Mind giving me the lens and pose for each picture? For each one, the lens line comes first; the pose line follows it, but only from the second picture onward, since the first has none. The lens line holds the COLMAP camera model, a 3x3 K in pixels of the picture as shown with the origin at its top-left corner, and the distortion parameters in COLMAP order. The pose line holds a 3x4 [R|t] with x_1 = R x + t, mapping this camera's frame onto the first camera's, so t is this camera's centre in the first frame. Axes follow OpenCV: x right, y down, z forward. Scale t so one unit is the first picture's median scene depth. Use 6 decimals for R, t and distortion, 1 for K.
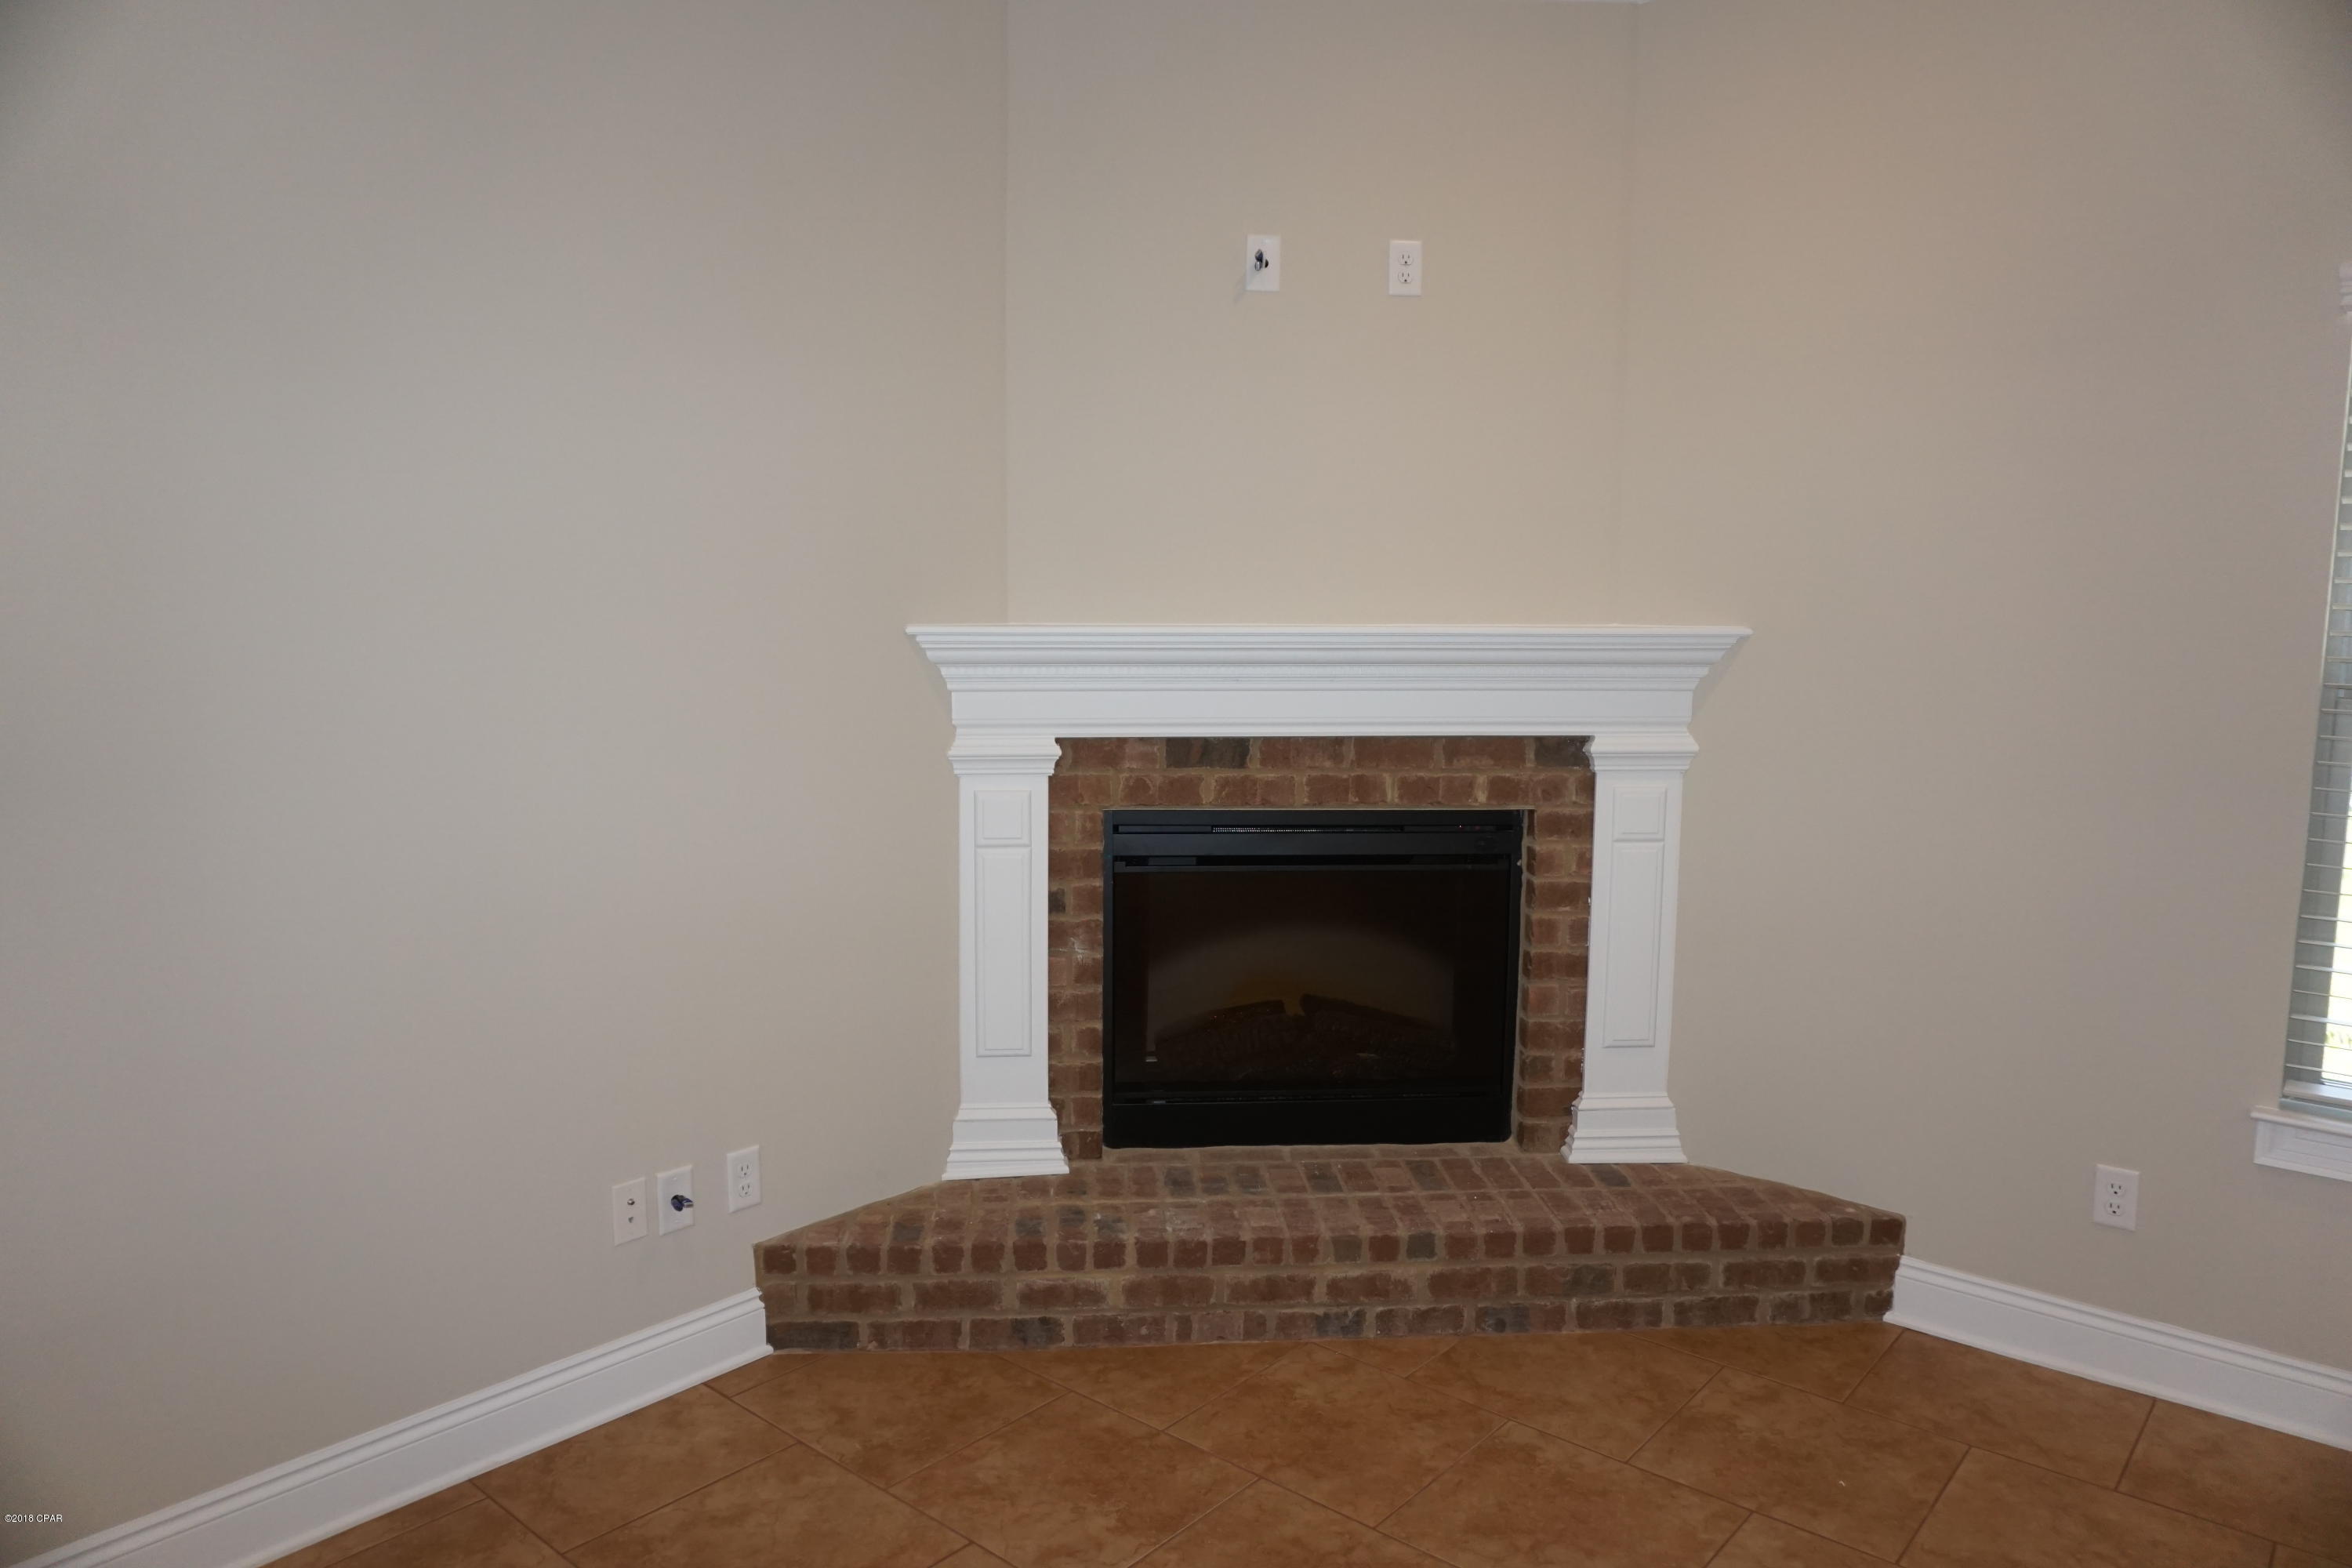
lens RADIAL K [[1563.9, 0, 1176.0], [0, 1563.9, 784.0], [0, 0, 1]] dist [-0.033757, -0.000661]
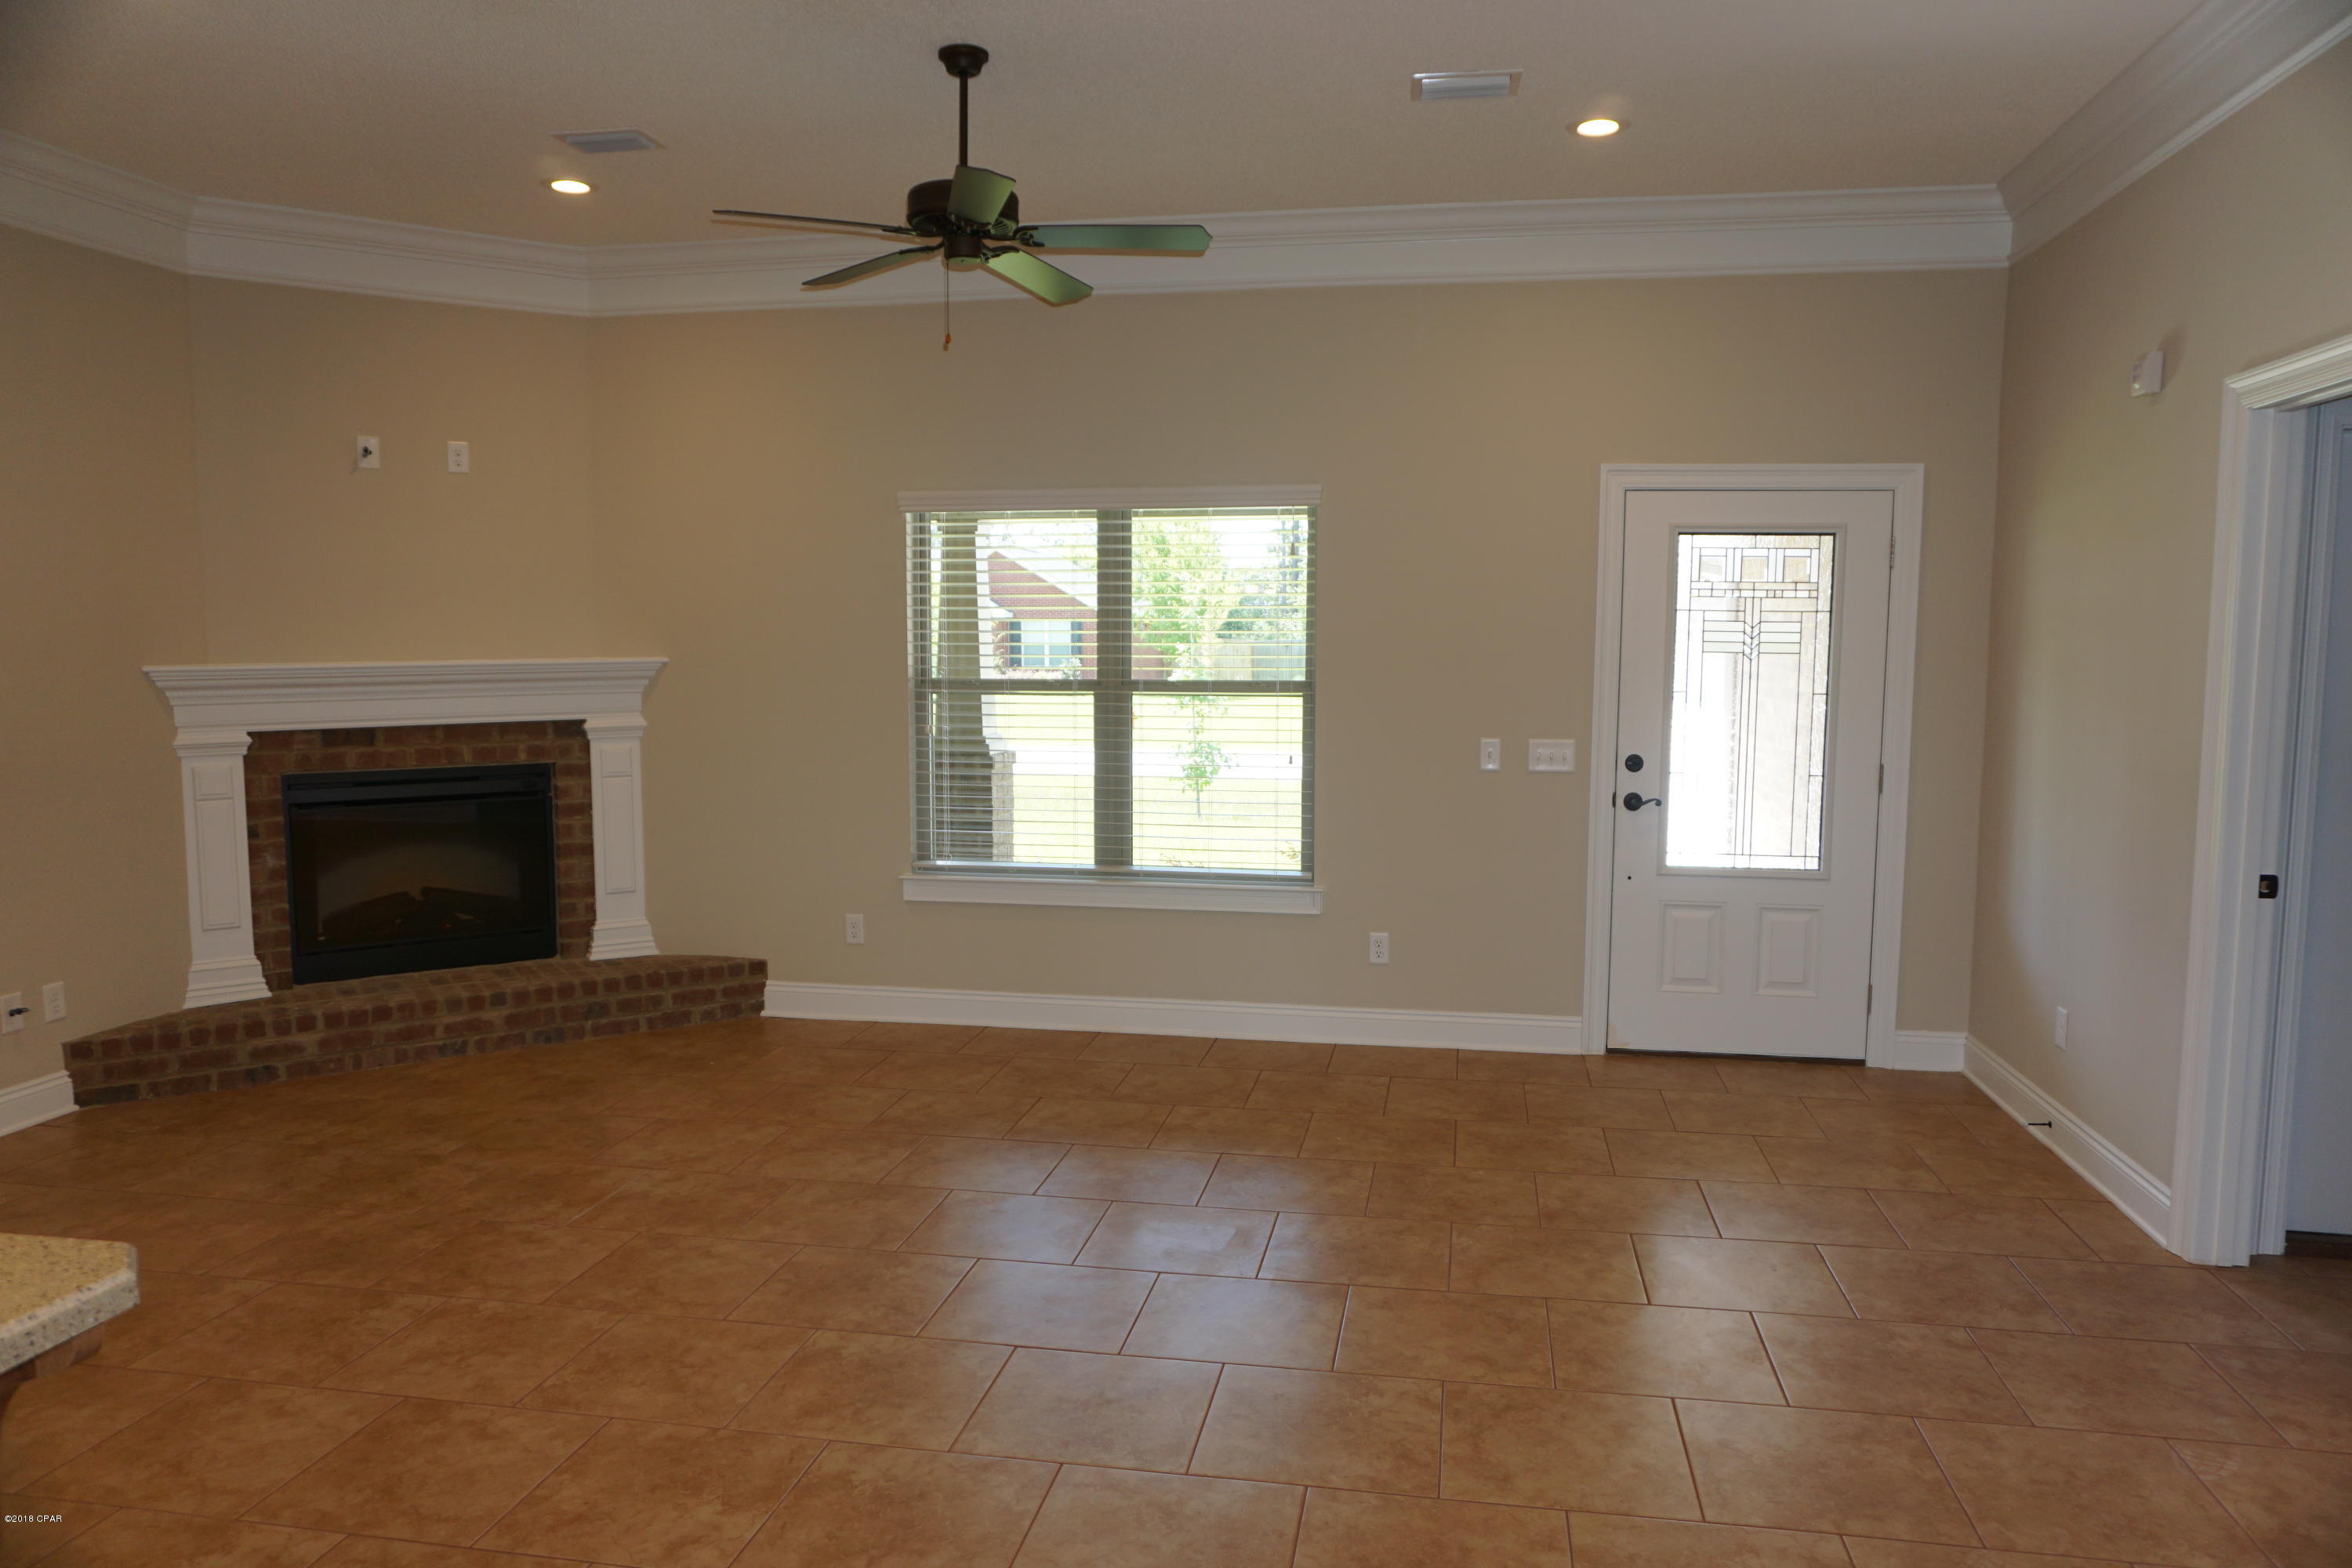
lens RADIAL K [[1578.0, 0, 1188.0], [0, 1578.0, 783.1], [0, 0, 1]] dist [-0.059073, 0.043272]
pose [[0.862713, -0.055808, 0.502605, -0.047039], [0.065973, 0.997818, -0.002445, 0.095189], [-0.501372, 0.035268, 0.864513, -0.931227]]
